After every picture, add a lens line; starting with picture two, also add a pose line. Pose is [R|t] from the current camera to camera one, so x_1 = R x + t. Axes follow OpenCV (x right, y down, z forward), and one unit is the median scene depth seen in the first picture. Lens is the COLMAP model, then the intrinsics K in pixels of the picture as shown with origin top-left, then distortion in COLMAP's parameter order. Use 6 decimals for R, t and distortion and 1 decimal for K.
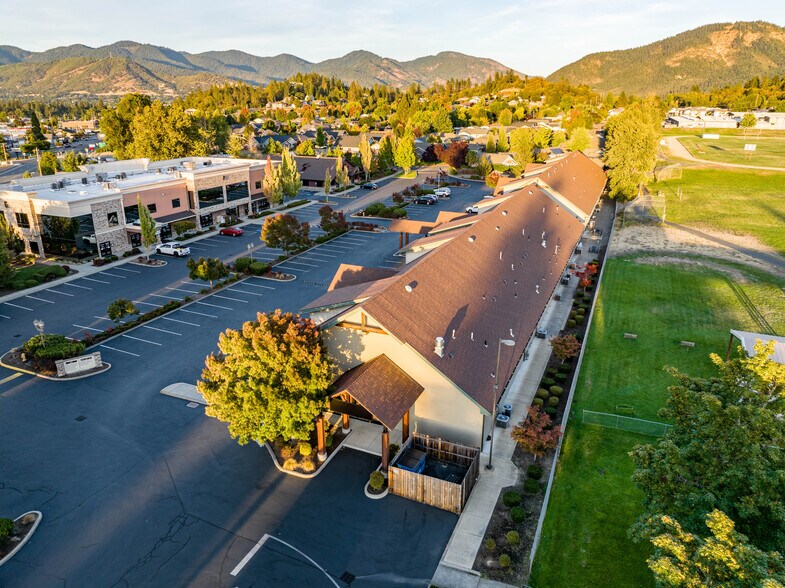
lens RADIAL K [[552.9, 0, 397.6], [0, 552.9, 289.3], [0, 0, 1]] dist [-0.040860, 0.009772]
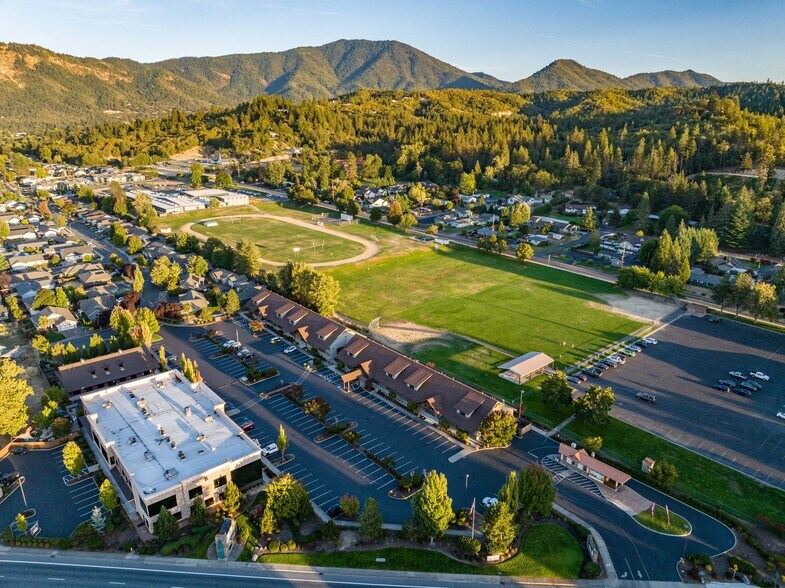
lens RADIAL K [[552.9, 0, 397.6], [0, 552.9, 289.3], [0, 0, 1]] dist [-0.040860, 0.009772]
pose [[0.436097, -0.278337, 0.855773, -0.157075], [0.295019, 0.942630, 0.156247, -0.069034], [-0.850167, 0.184330, 0.493193, -0.021991]]
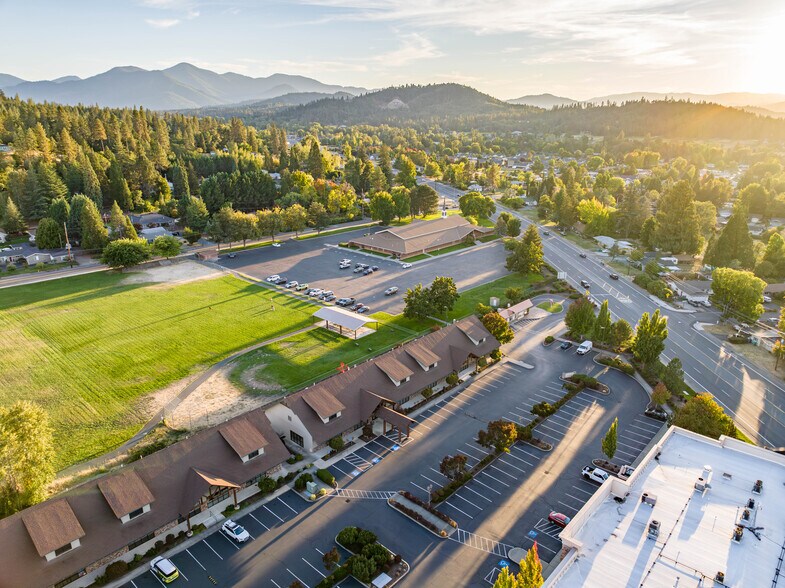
lens RADIAL K [[552.9, 0, 397.6], [0, 552.9, 289.3], [0, 0, 1]] dist [-0.040860, 0.009772]
pose [[-0.944610, -0.107621, 0.310047, -0.033975], [0.099496, 0.806340, 0.583024, -0.111301], [-0.312749, 0.581579, -0.750969, 0.180570]]
